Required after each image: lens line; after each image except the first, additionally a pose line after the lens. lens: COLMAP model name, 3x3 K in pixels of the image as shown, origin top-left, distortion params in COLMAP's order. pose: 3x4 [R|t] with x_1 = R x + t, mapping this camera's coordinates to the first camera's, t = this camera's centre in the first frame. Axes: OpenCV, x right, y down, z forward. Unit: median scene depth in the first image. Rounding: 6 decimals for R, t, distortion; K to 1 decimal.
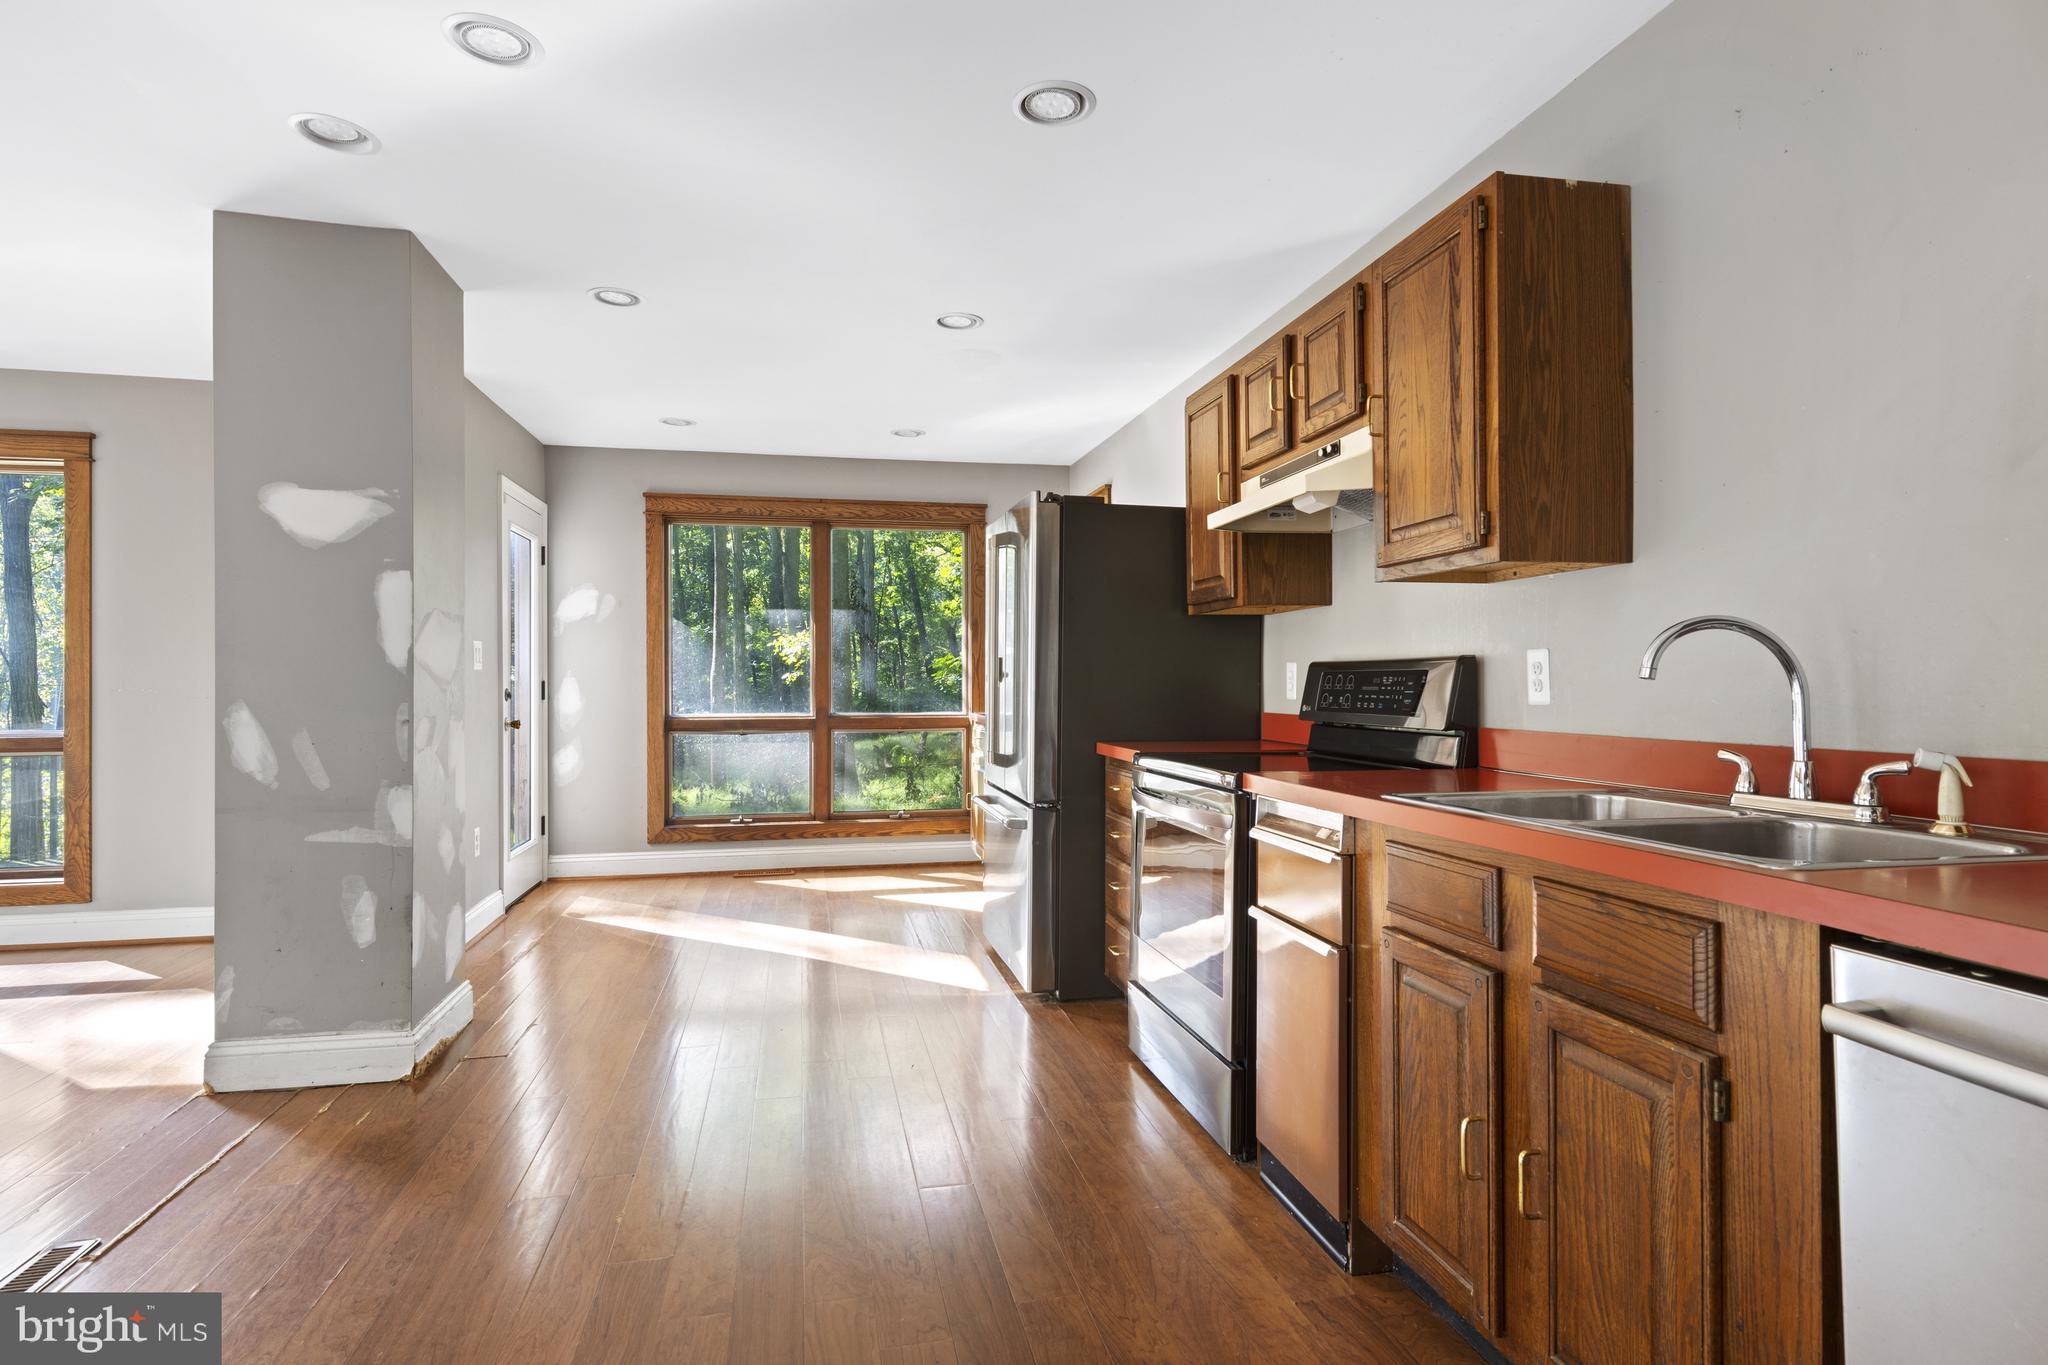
lens RADIAL K [[1048.5, 0, 1020.3], [0, 1048.5, 681.4], [0, 0, 1]] dist [0.006579, -0.002097]
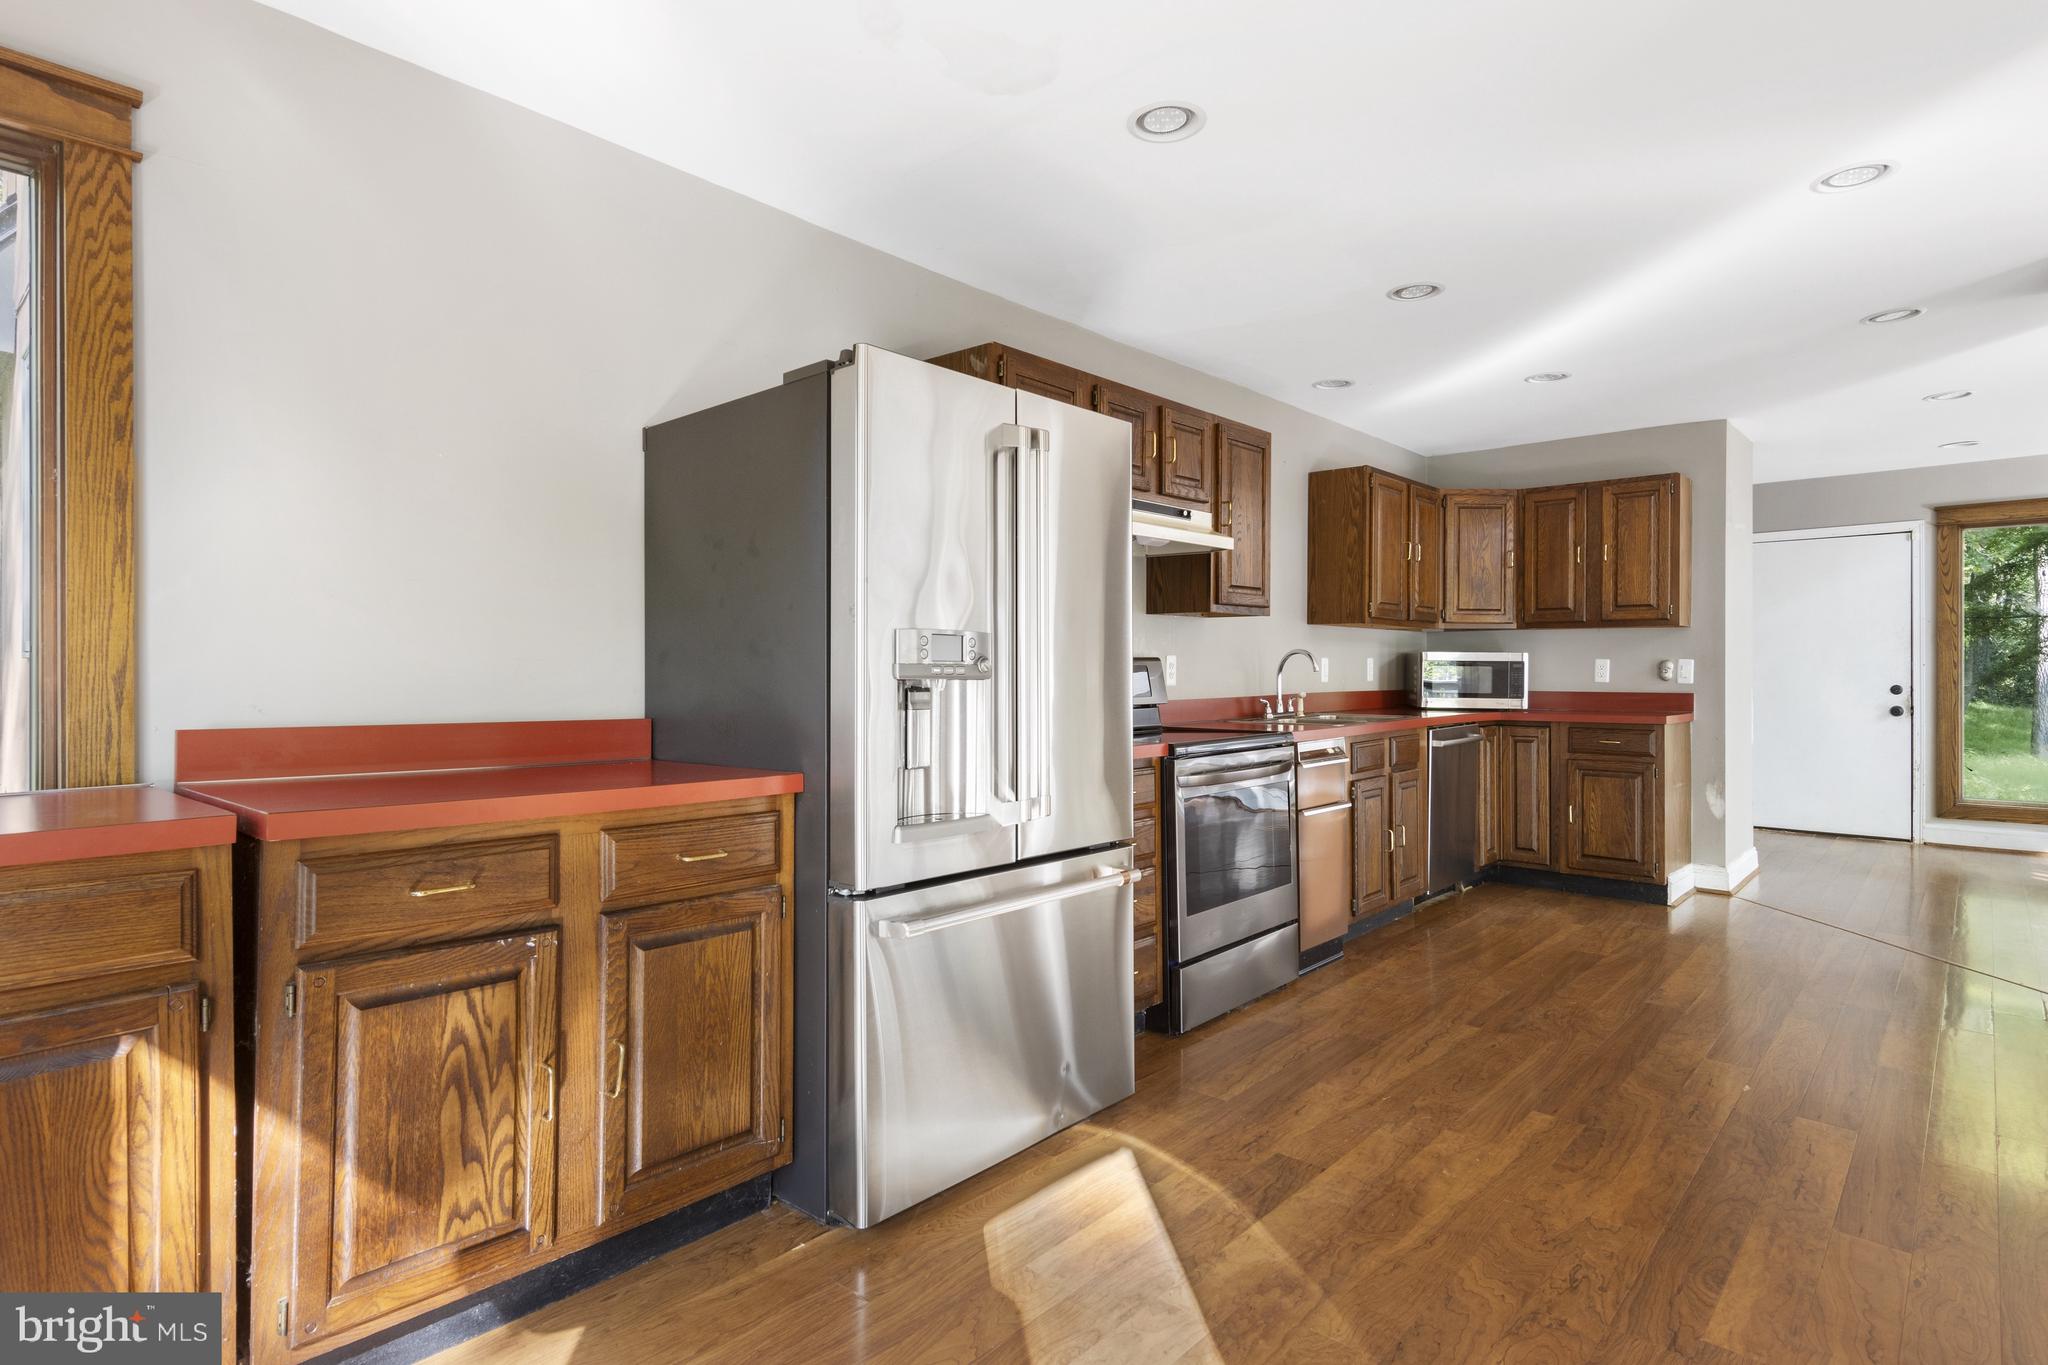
lens RADIAL K [[1048.5, 0, 1003.8], [0, 1048.5, 670.1], [0, 0, 1]] dist [0.006579, -0.002097]
pose [[-0.578235, 0.005903, 0.815849, -0.772811], [0.004115, 0.999982, -0.004319, 0.001586], [-0.815860, 0.000860, -0.578249, 2.129702]]
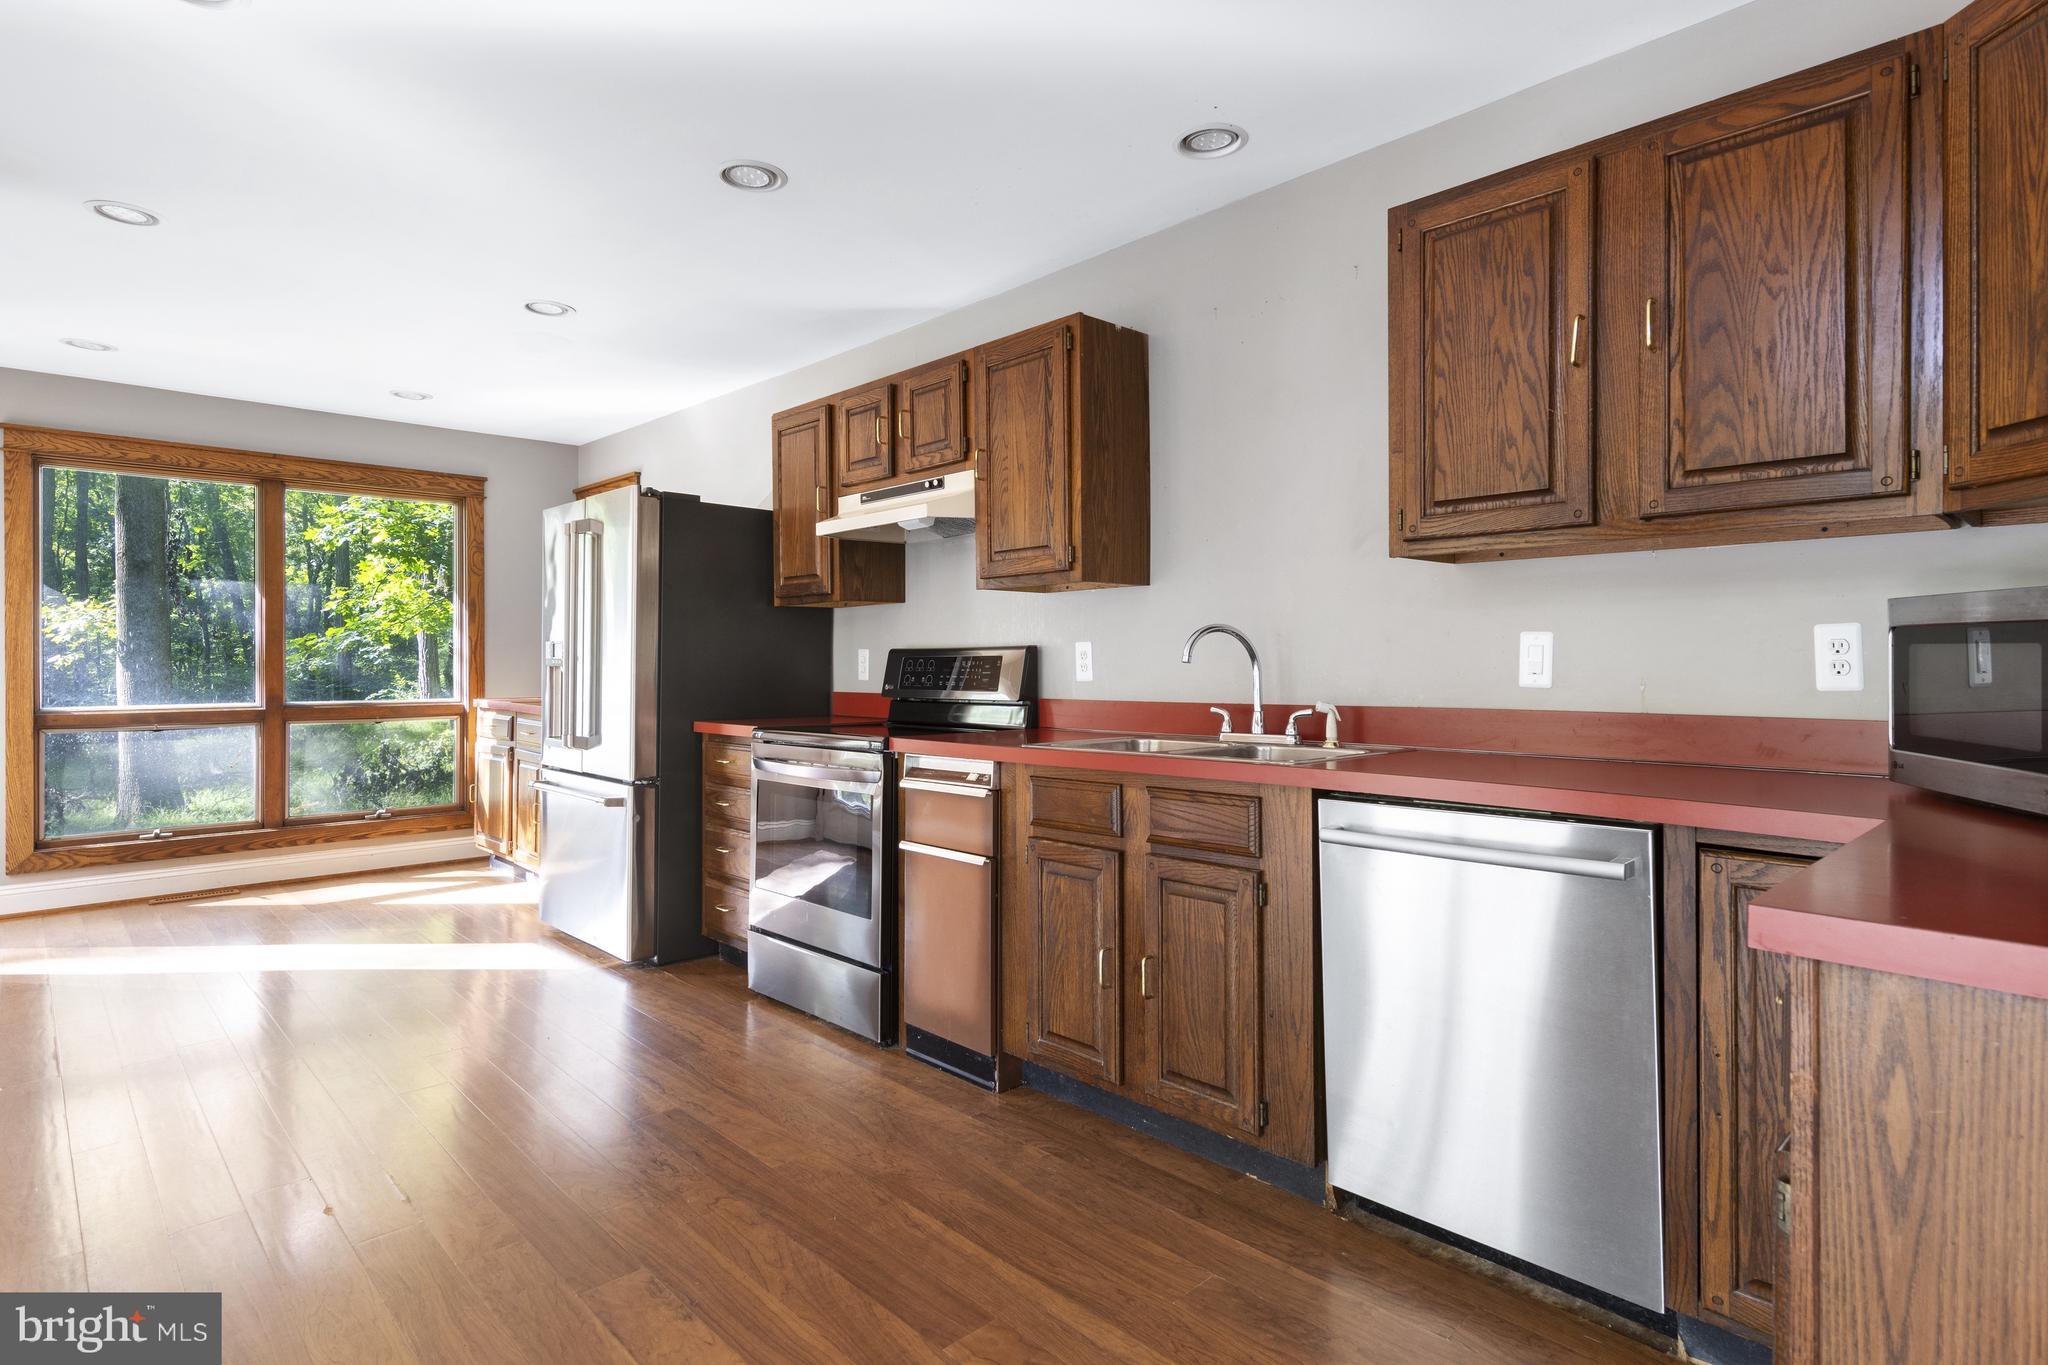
lens RADIAL K [[1048.5, 0, 1034.3], [0, 1048.5, 668.9], [0, 0, 1]] dist [0.006579, -0.002097]
pose [[0.845615, -0.002553, 0.533787, -0.295364], [0.001095, 0.999995, 0.003049, 0.001307], [-0.533792, -0.001994, 0.845614, -0.149582]]
